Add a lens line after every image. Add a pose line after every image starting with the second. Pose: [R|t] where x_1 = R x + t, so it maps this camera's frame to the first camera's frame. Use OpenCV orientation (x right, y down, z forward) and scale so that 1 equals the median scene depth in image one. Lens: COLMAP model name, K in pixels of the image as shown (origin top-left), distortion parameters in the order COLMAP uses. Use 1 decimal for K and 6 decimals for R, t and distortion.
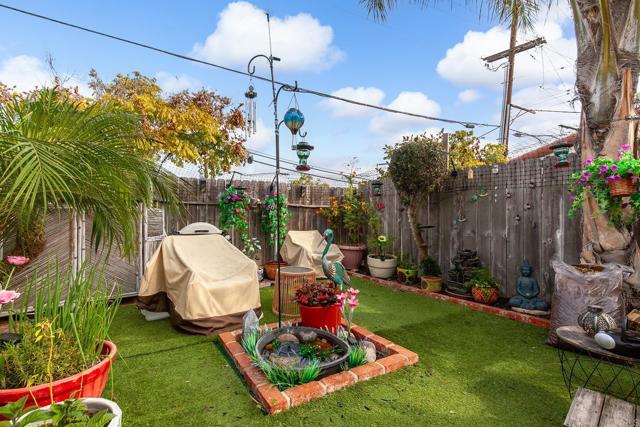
lens RADIAL K [[298.3, 0, 323.1], [0, 298.3, 213.4], [0, 0, 1]] dist [0.001641, -0.000064]
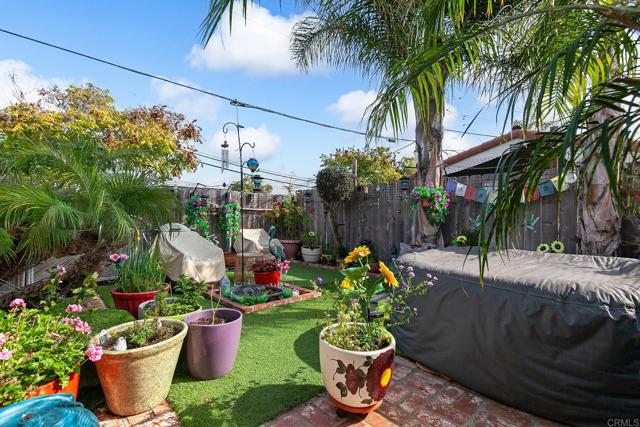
lens RADIAL K [[298.3, 0, 323.1], [0, 298.3, 213.4], [0, 0, 1]] dist [0.001641, -0.000064]
pose [[0.981910, -0.001340, 0.189341, -0.009677], [0.001131, 0.999999, 0.001215, -0.010419], [-0.189343, -0.000979, 0.981911, -0.344033]]
